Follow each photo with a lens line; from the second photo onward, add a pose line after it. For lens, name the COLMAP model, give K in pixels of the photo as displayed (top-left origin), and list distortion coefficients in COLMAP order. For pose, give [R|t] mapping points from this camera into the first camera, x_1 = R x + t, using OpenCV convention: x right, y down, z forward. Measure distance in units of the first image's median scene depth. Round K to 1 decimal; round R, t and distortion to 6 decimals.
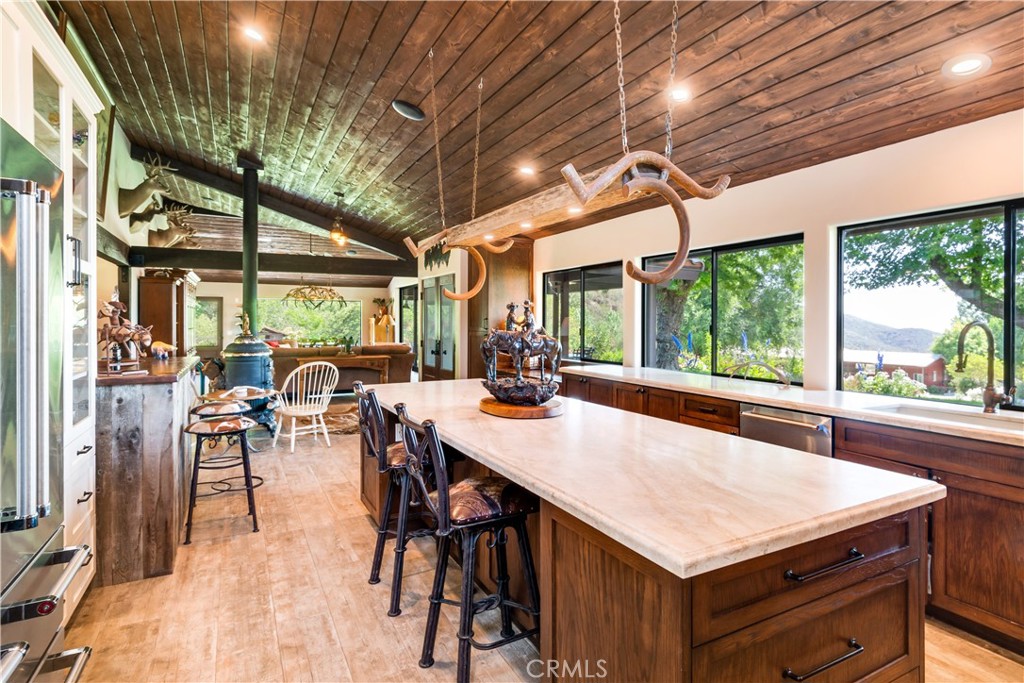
lens RADIAL K [[538.0, 0, 513.9], [0, 538.0, 331.7], [0, 0, 1]] dist [-0.001791, -0.000190]
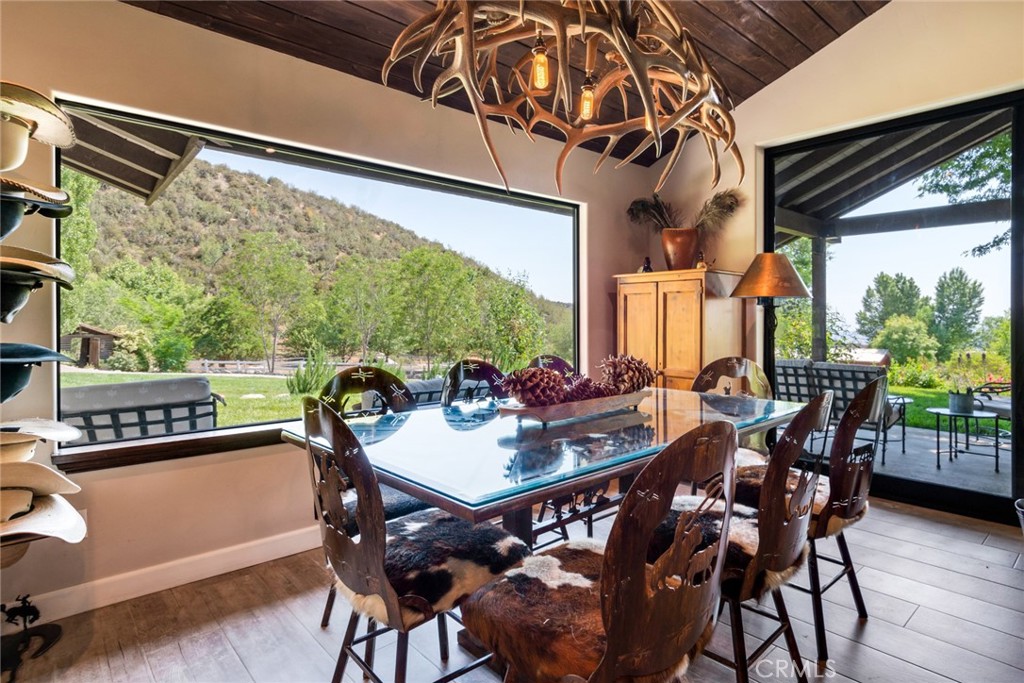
lens RADIAL K [[538.0, 0, 497.5], [0, 538.0, 323.2], [0, 0, 1]] dist [-0.001791, -0.000190]
pose [[0.973003, -0.003639, 0.230765, -0.377902], [0.006464, 0.999913, -0.011486, -0.000421], [-0.230703, 0.012668, 0.972942, 0.771203]]
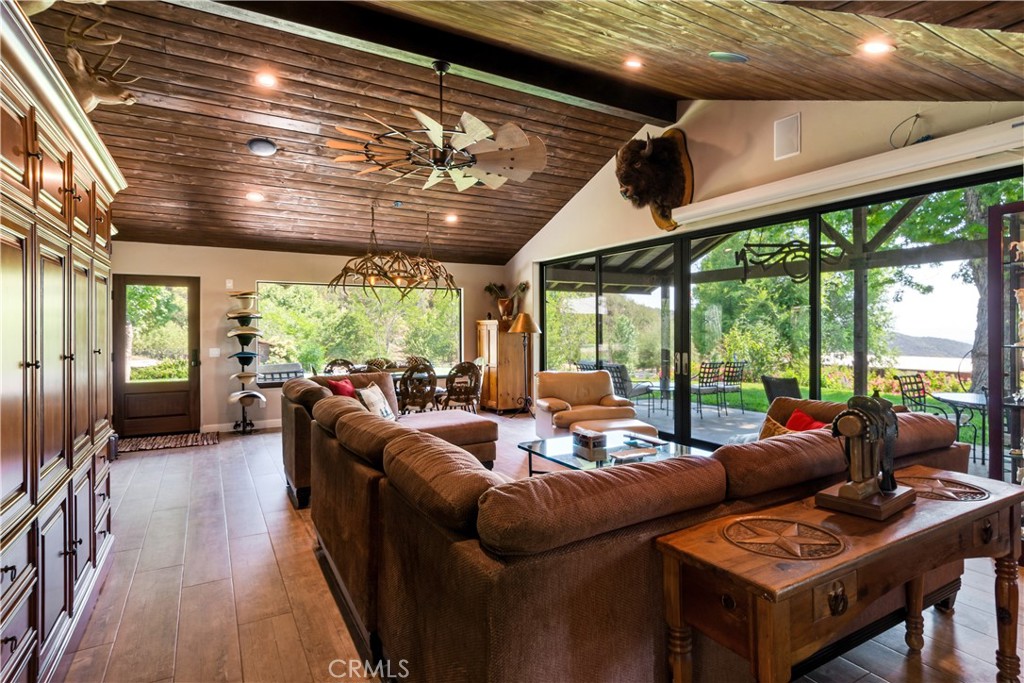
lens RADIAL K [[538.0, 0, 514.6], [0, 538.0, 335.2], [0, 0, 1]] dist [-0.001791, -0.000190]
pose [[0.999141, -0.008547, 0.040538, -0.252767], [0.008755, 0.999949, -0.004943, -0.007672], [-0.040493, 0.005293, 0.999166, 0.459339]]
